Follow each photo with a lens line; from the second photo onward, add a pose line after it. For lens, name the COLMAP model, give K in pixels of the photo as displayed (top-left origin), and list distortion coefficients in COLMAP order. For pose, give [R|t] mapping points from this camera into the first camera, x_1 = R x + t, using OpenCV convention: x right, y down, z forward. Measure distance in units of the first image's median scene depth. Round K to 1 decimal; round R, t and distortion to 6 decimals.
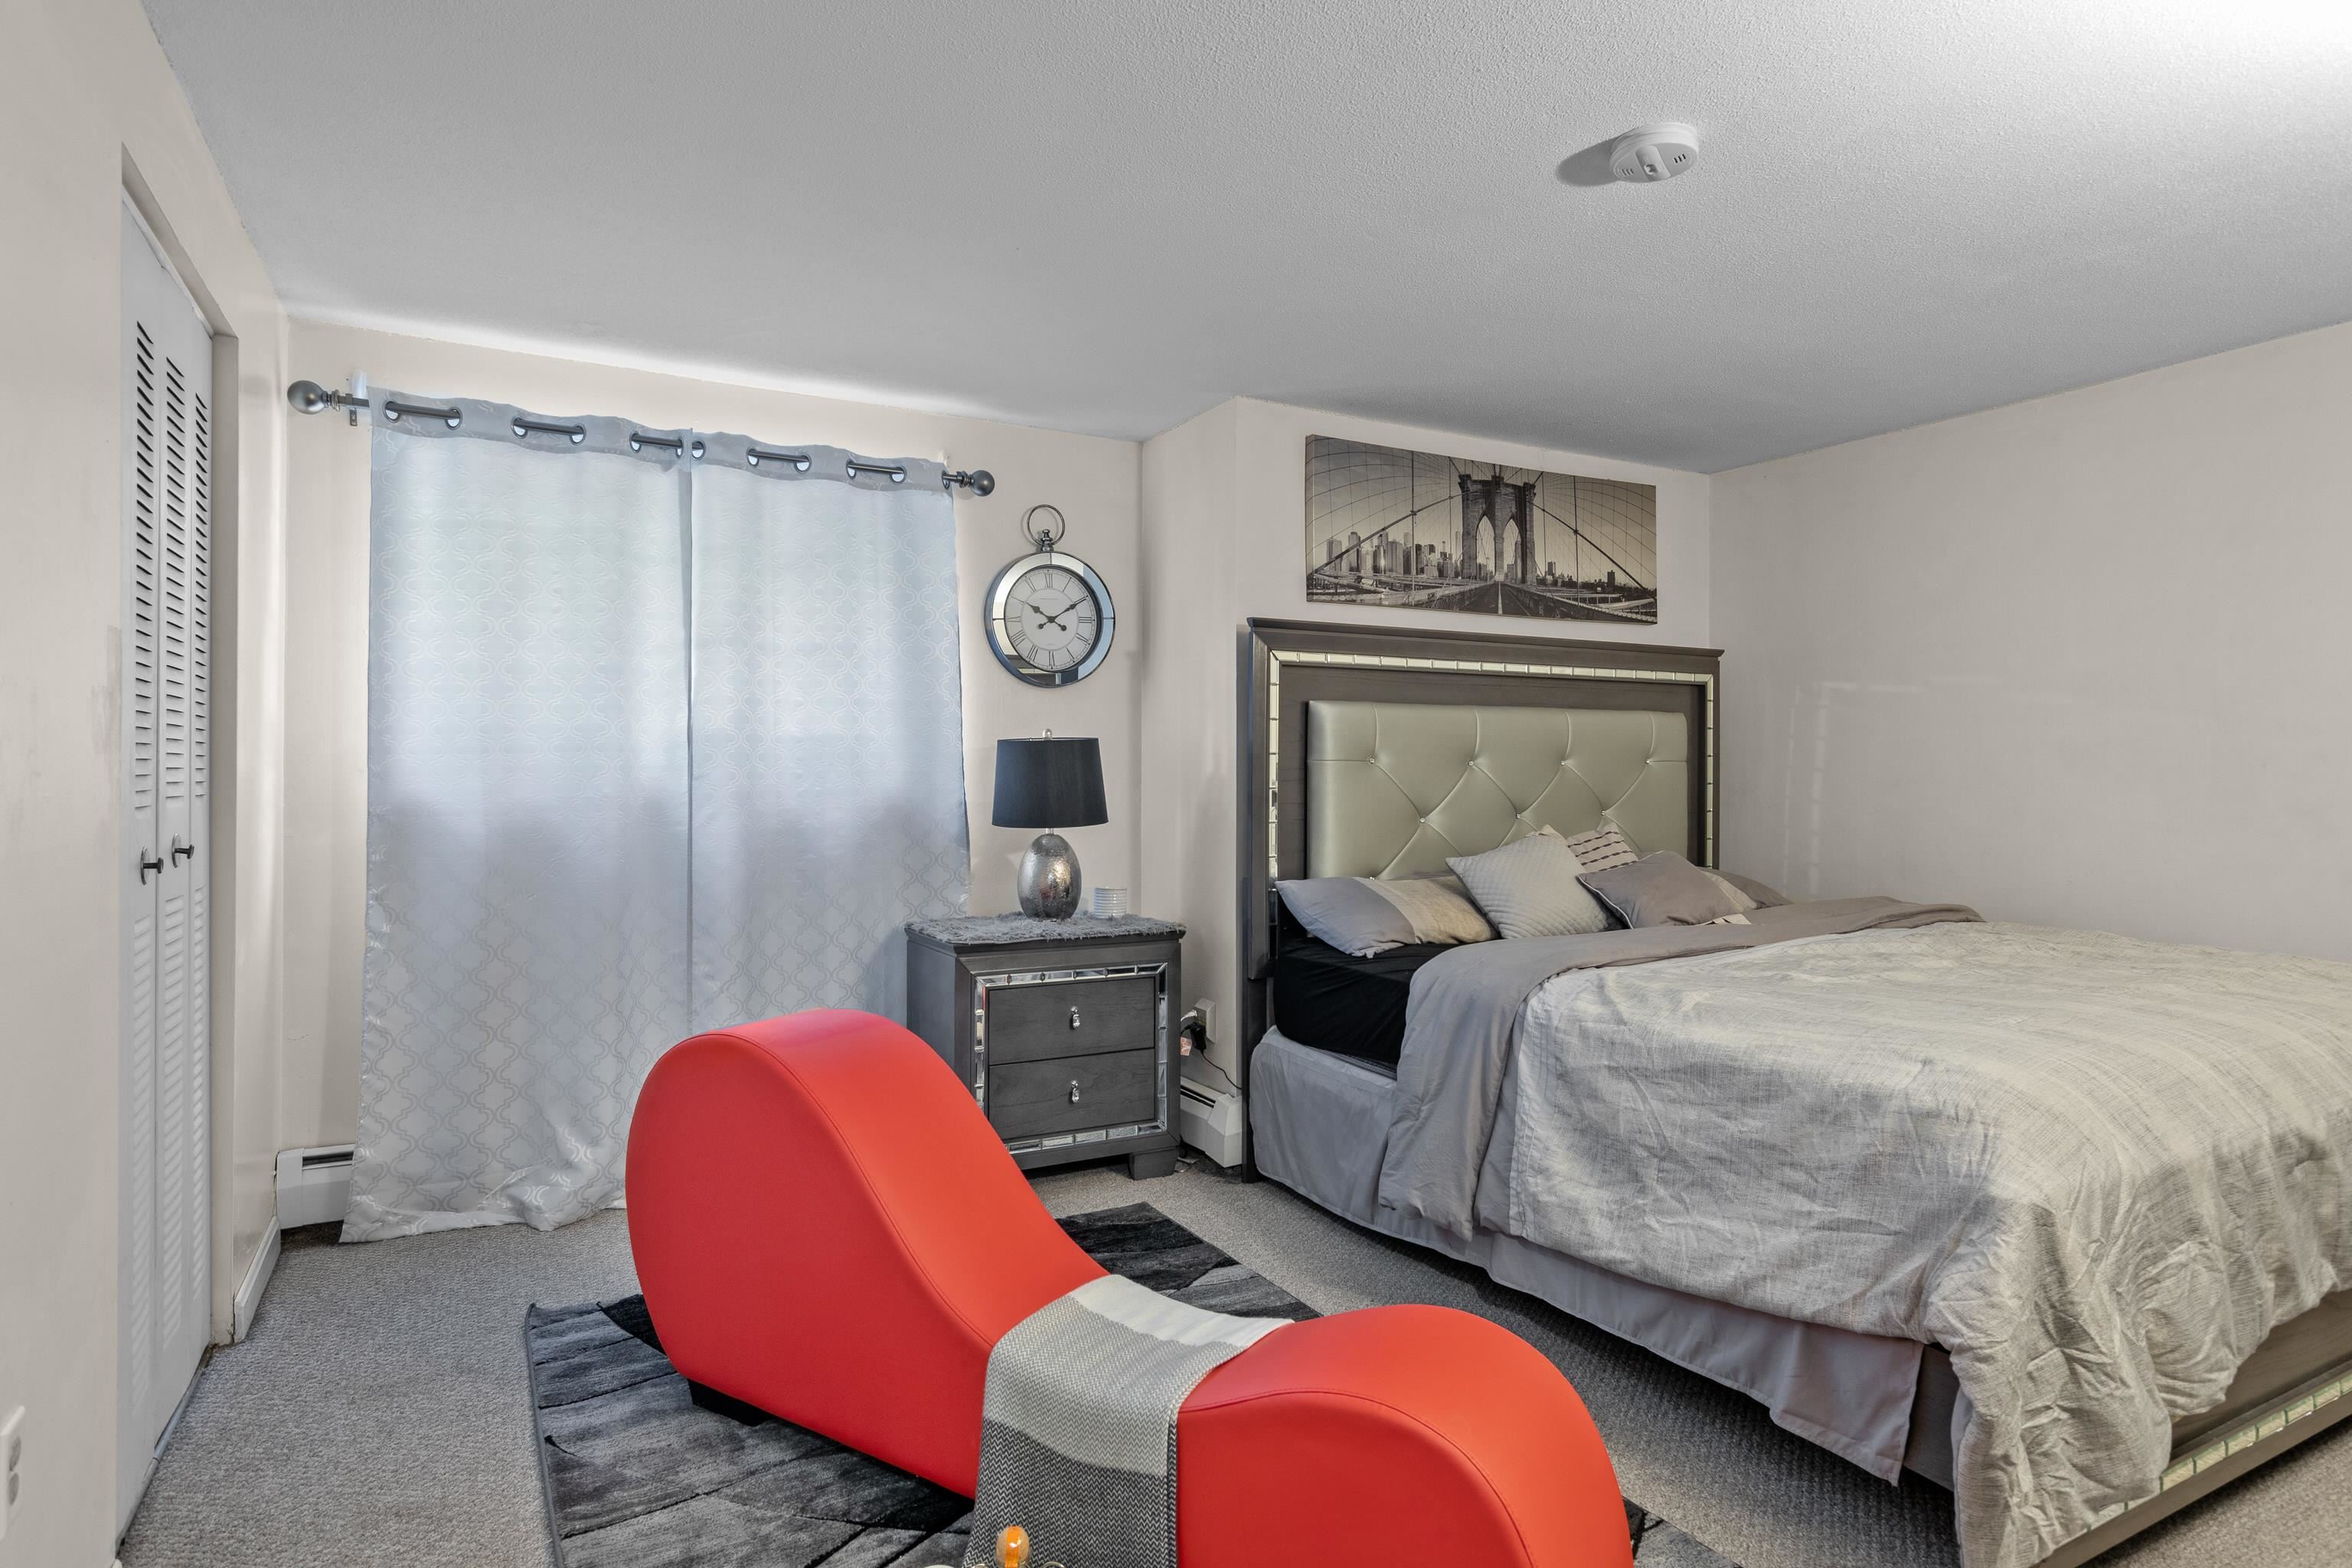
lens RADIAL K [[1247.8, 0, 1161.6], [0, 1247.8, 744.1], [0, 0, 1]] dist [-0.002114, 0.001343]
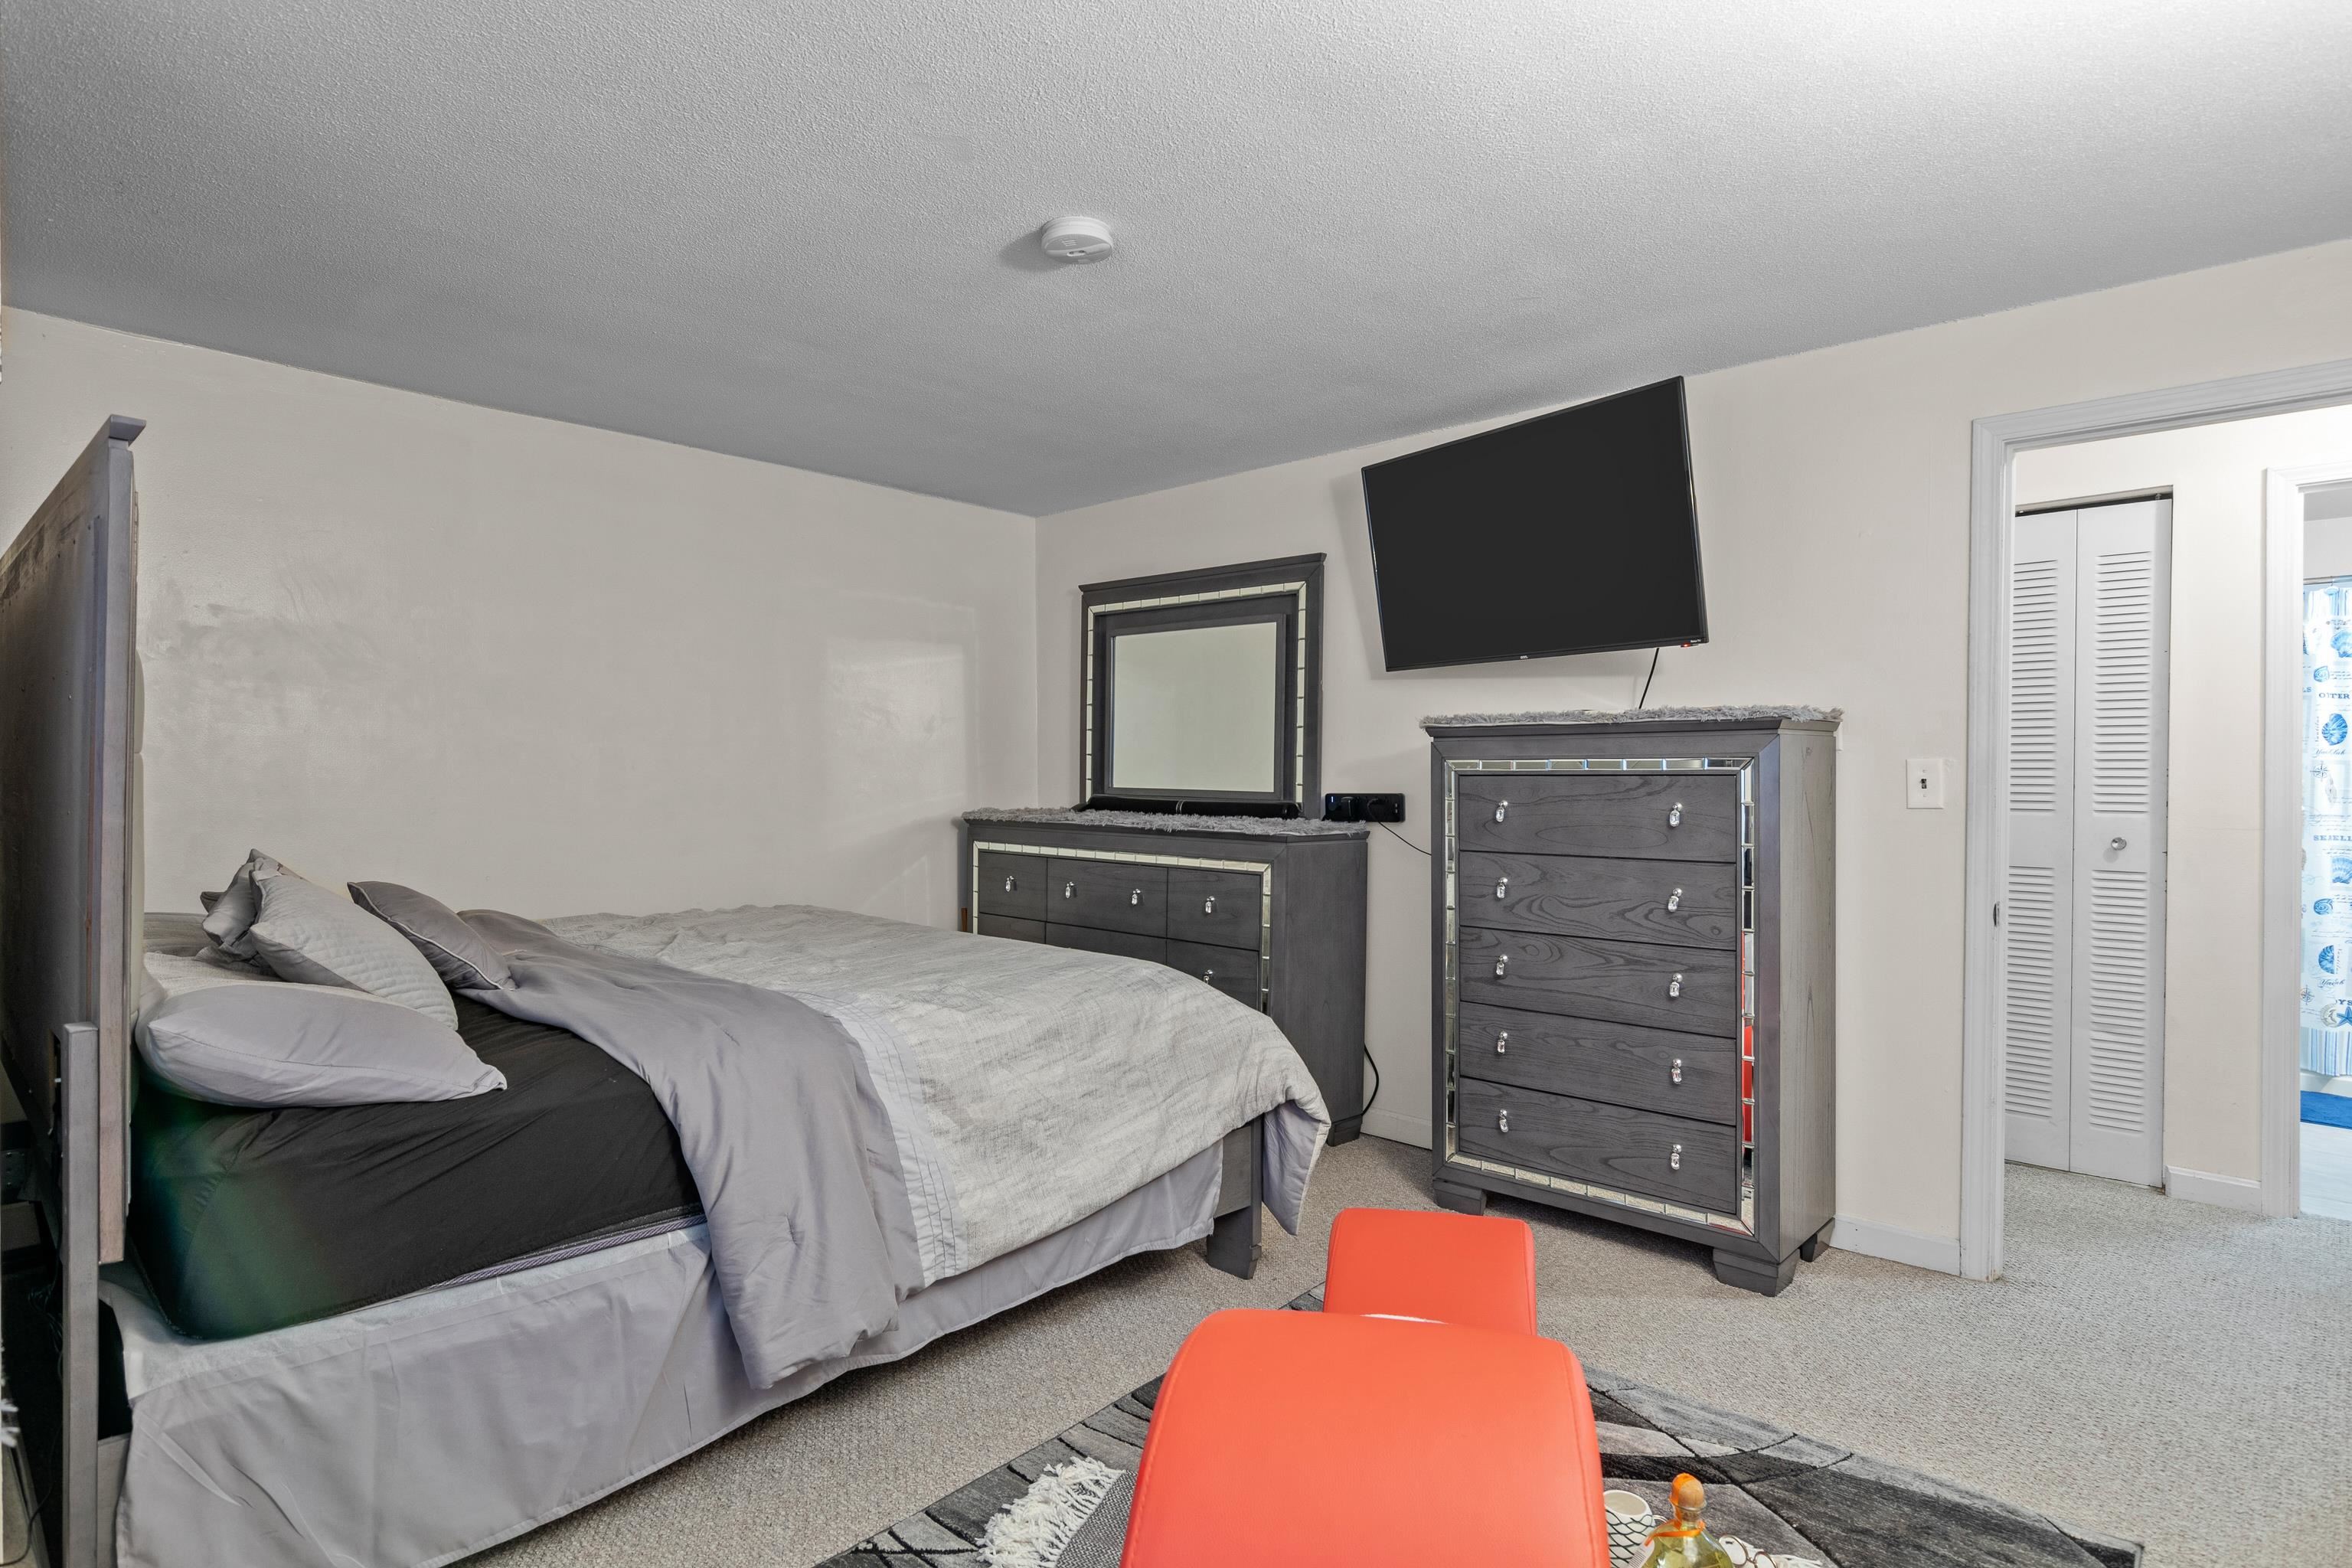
lens RADIAL K [[1236.0, 0, 1173.5], [0, 1236.0, 760.2], [0, 0, 1]] dist [0.002028, 0.002219]
pose [[-0.313606, 0.011121, 0.949488, -0.476214], [-0.023287, 0.999541, -0.019398, 0.015728], [-0.949268, -0.028194, -0.313203, 0.837121]]
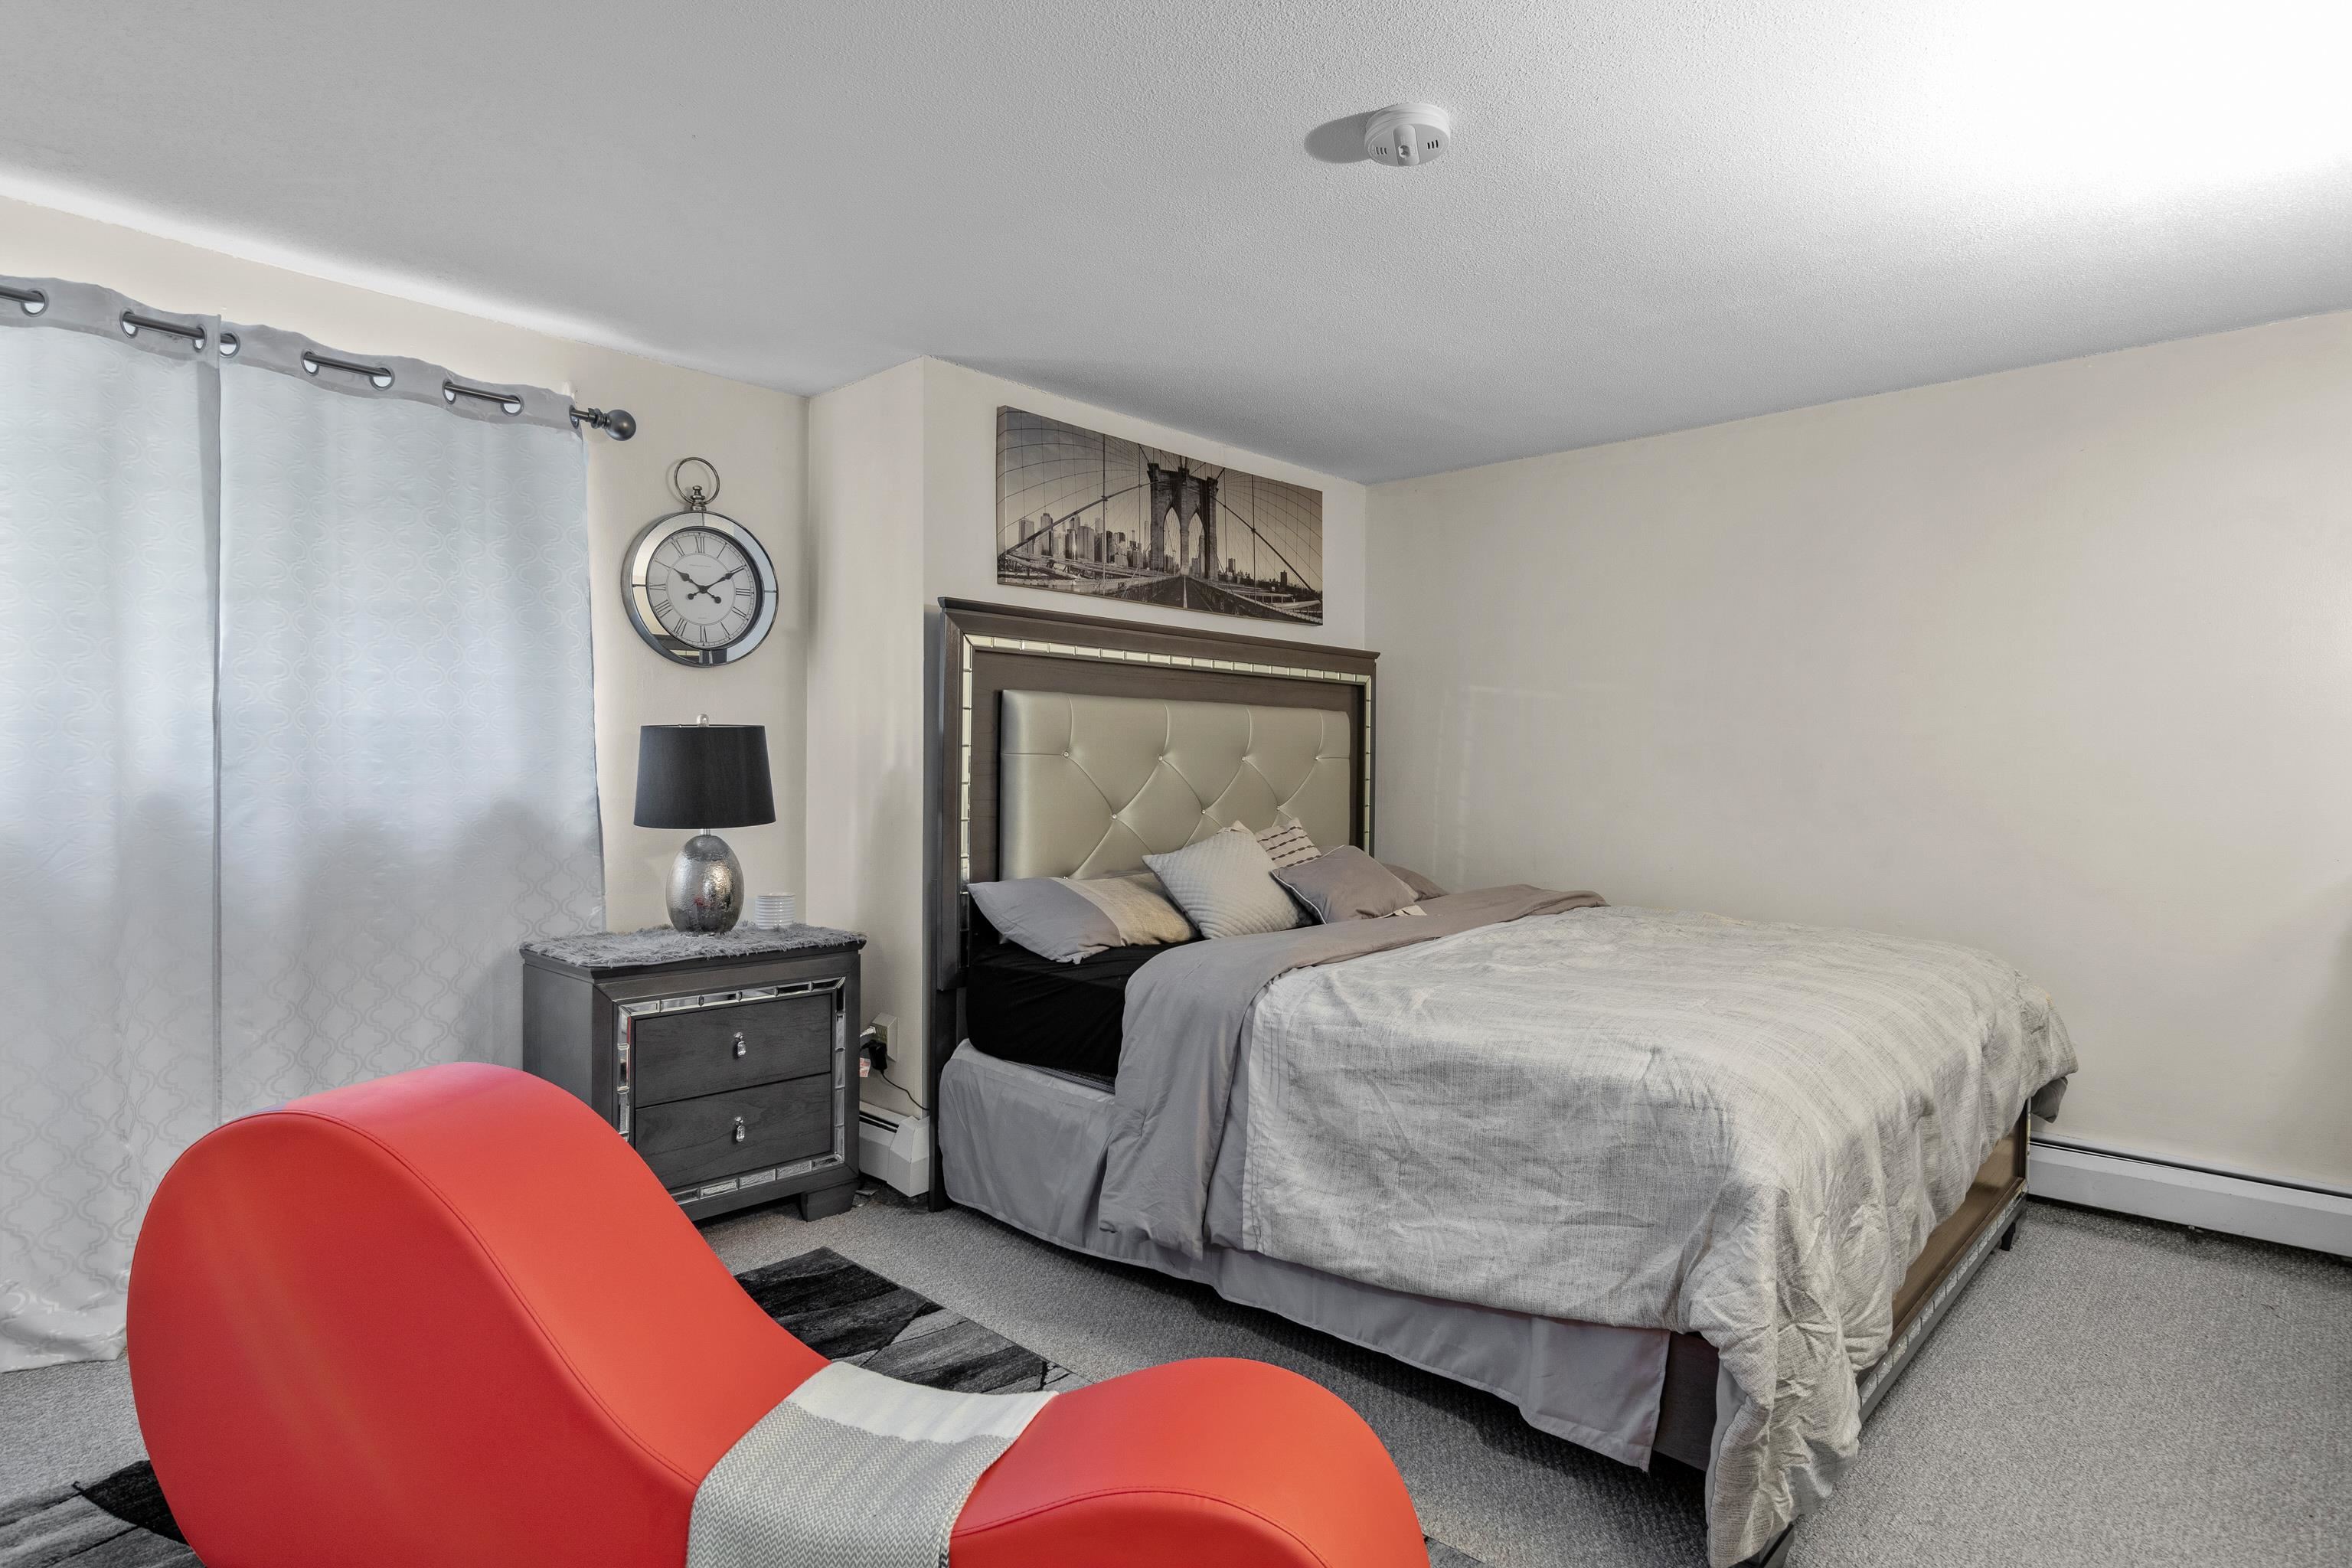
lens RADIAL K [[1236.0, 0, 1173.5], [0, 1236.0, 760.2], [0, 0, 1]] dist [0.002028, 0.002219]
pose [[0.951445, 0.008773, 0.307693, -0.050278], [-0.014392, 0.999768, 0.015999, 0.001398], [-0.307481, -0.019651, 0.951351, 0.087946]]
